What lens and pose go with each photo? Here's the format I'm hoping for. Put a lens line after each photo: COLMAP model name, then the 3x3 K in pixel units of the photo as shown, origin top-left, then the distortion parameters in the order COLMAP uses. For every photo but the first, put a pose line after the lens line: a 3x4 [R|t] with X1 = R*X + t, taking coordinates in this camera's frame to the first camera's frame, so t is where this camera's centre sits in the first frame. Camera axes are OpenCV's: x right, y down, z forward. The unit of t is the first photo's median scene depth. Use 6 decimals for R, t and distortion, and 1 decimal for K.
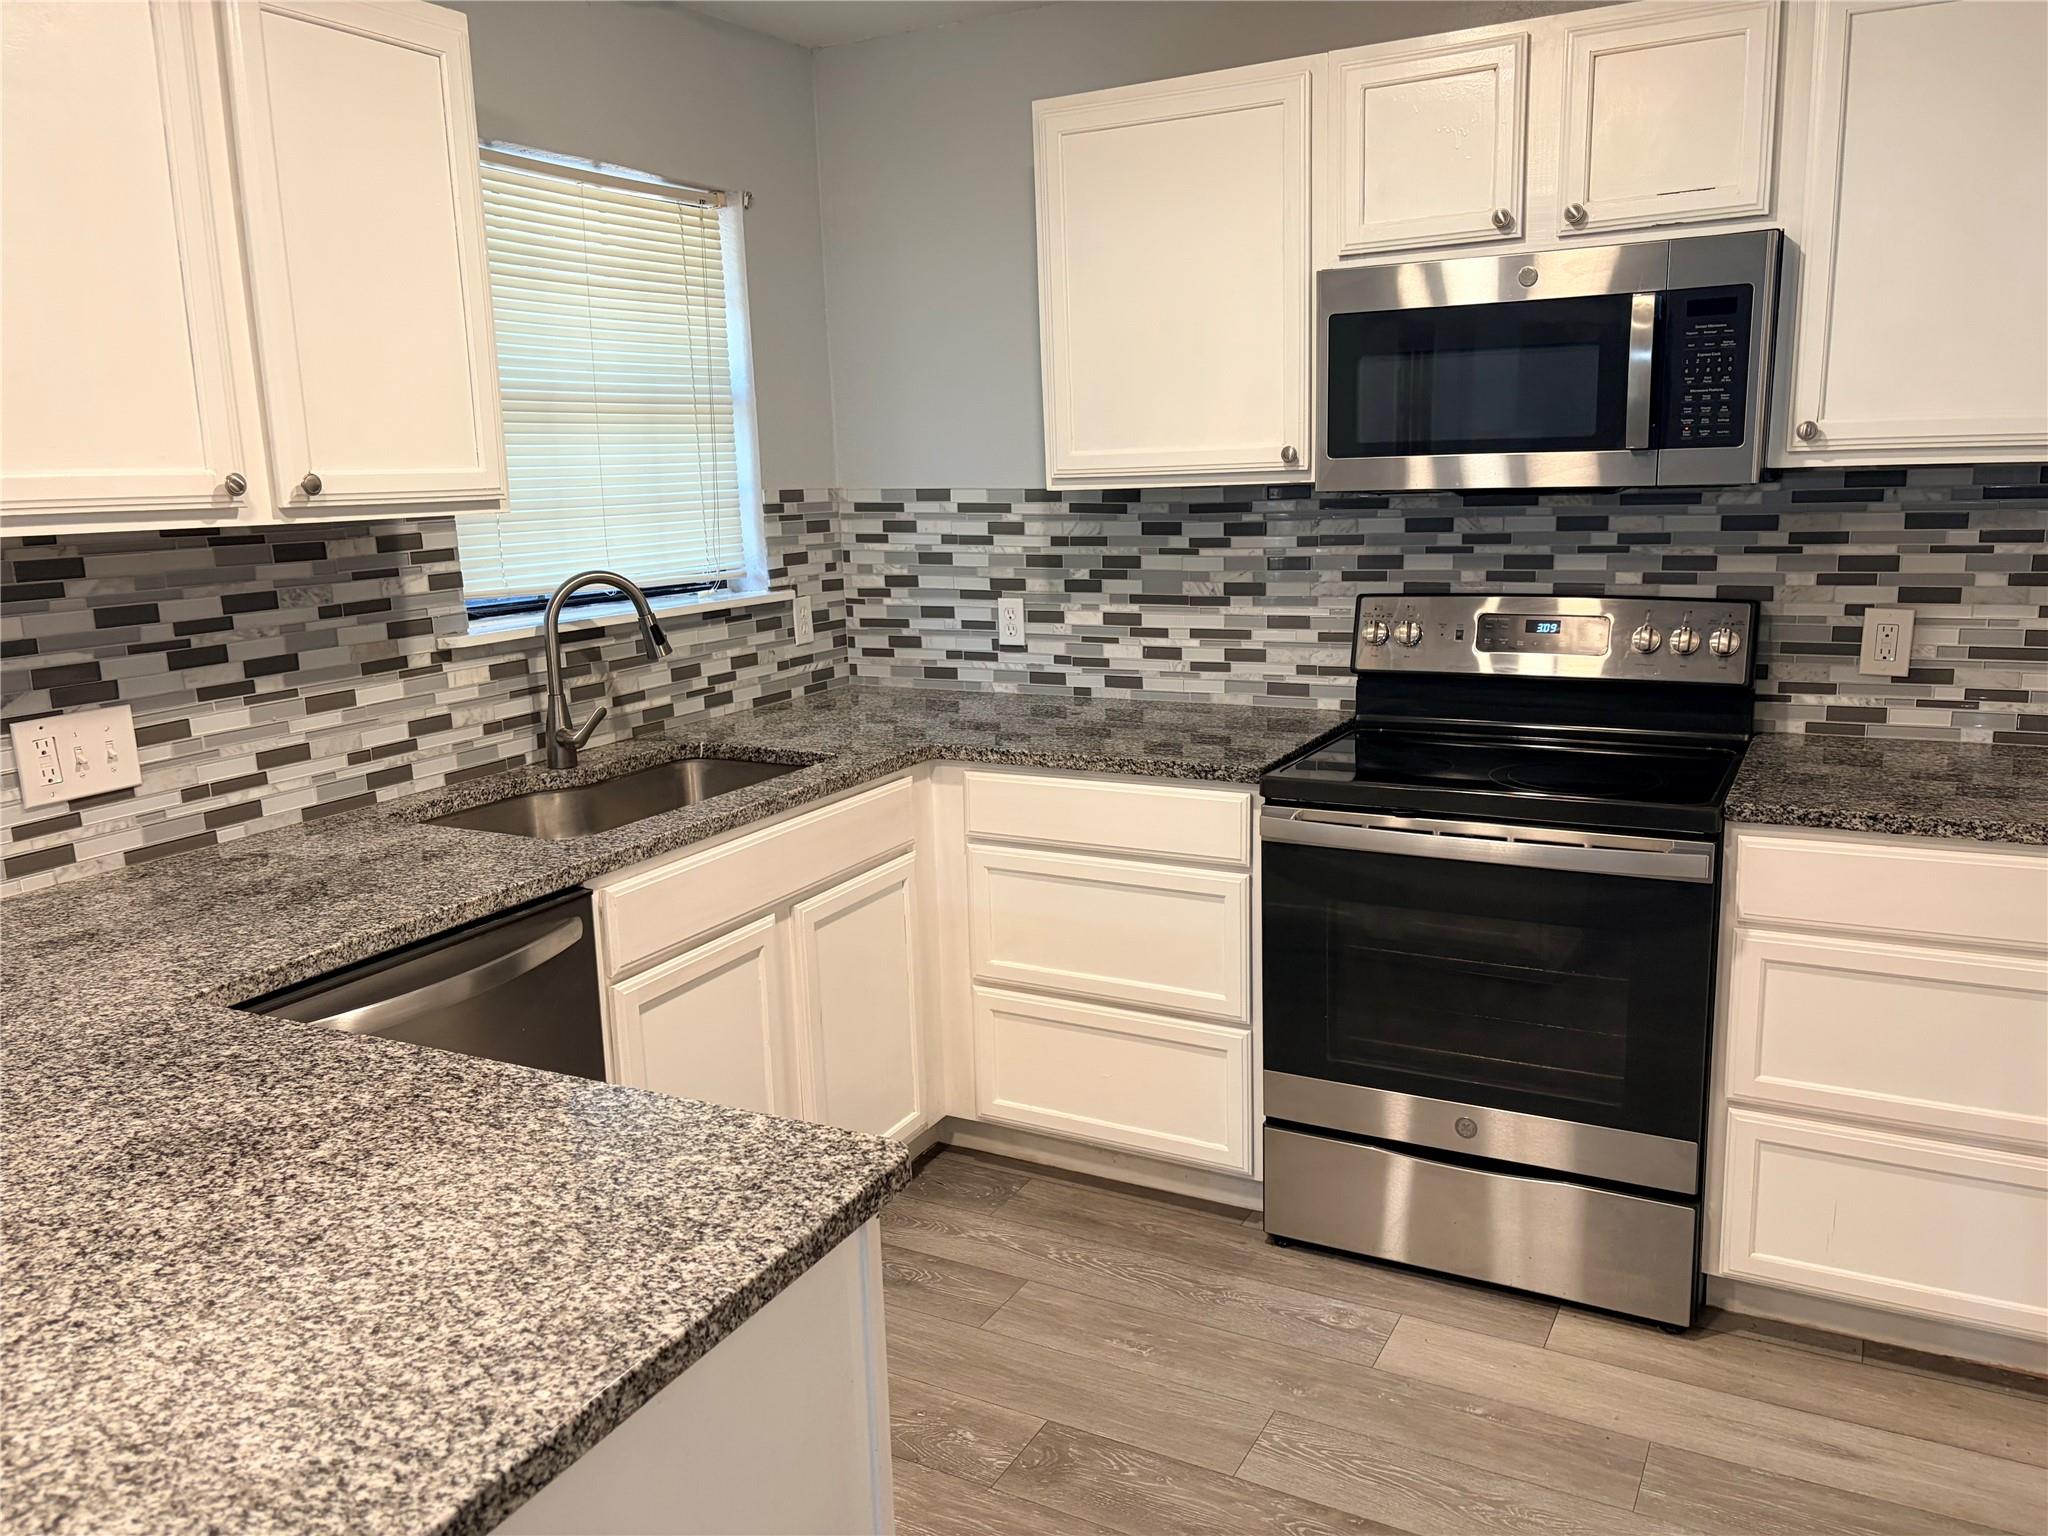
lens RADIAL K [[1542.9, 0, 1036.0], [0, 1542.9, 770.0], [0, 0, 1]] dist [0.061343, -0.012779]
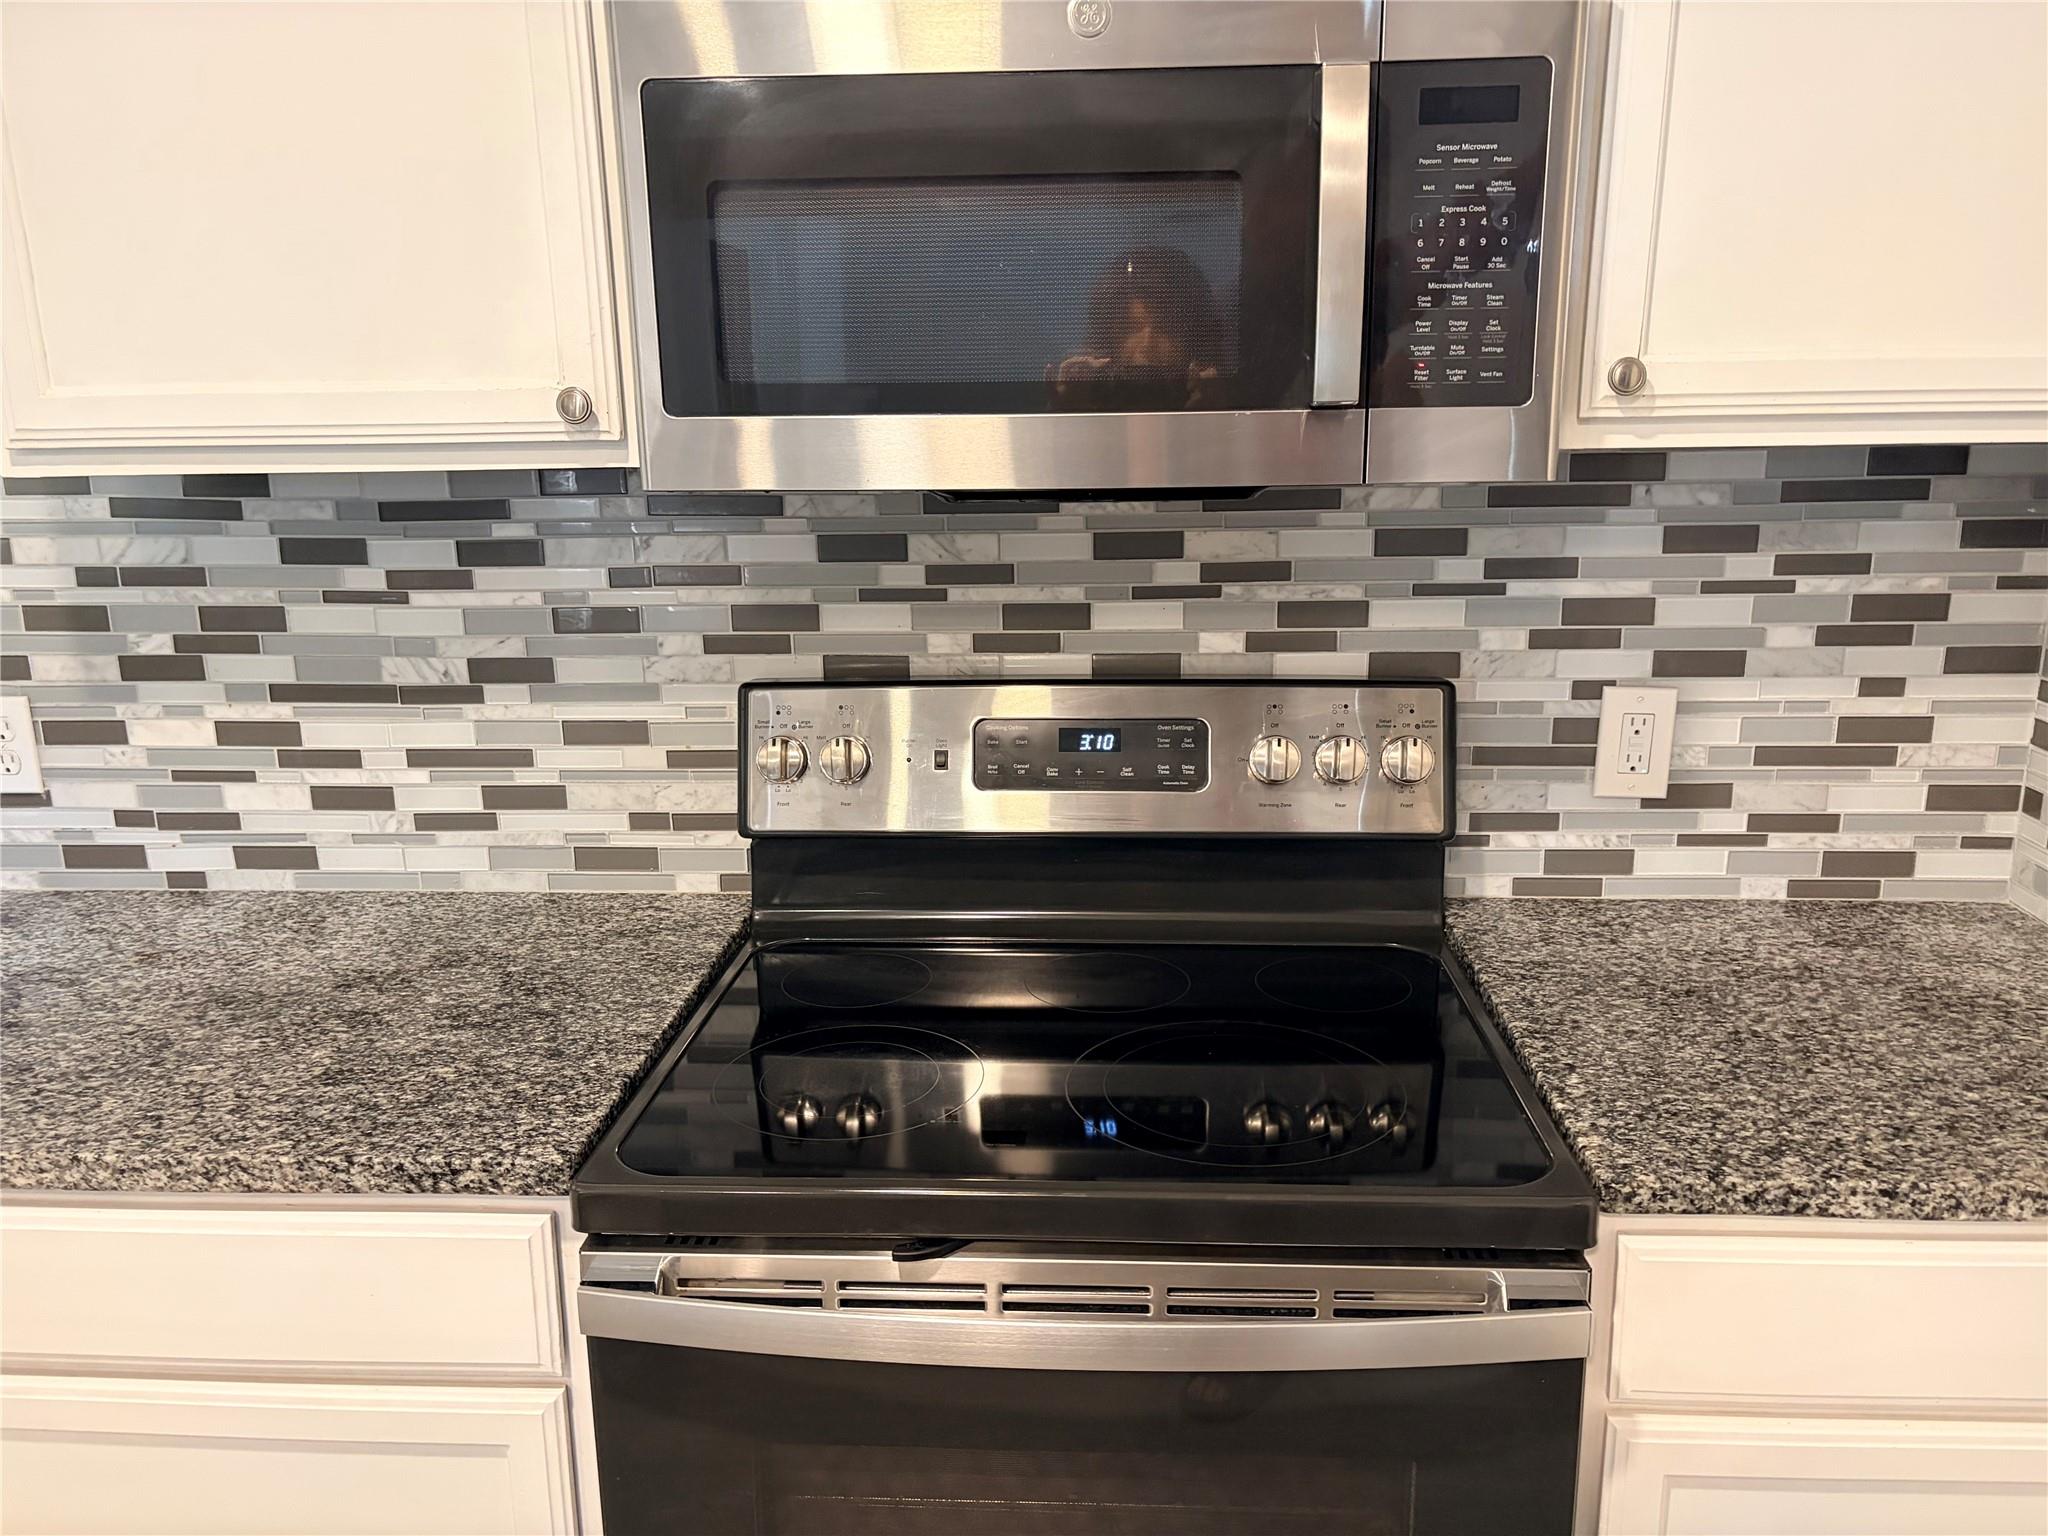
lens RADIAL K [[1542.9, 0, 1037.9], [0, 1542.9, 771.9], [0, 0, 1]] dist [0.061343, -0.012779]
pose [[0.906116, -0.087385, 0.413906, 0.087747], [0.075164, 0.996121, 0.045756, -0.106783], [-0.416298, -0.010349, 0.909169, 0.523083]]
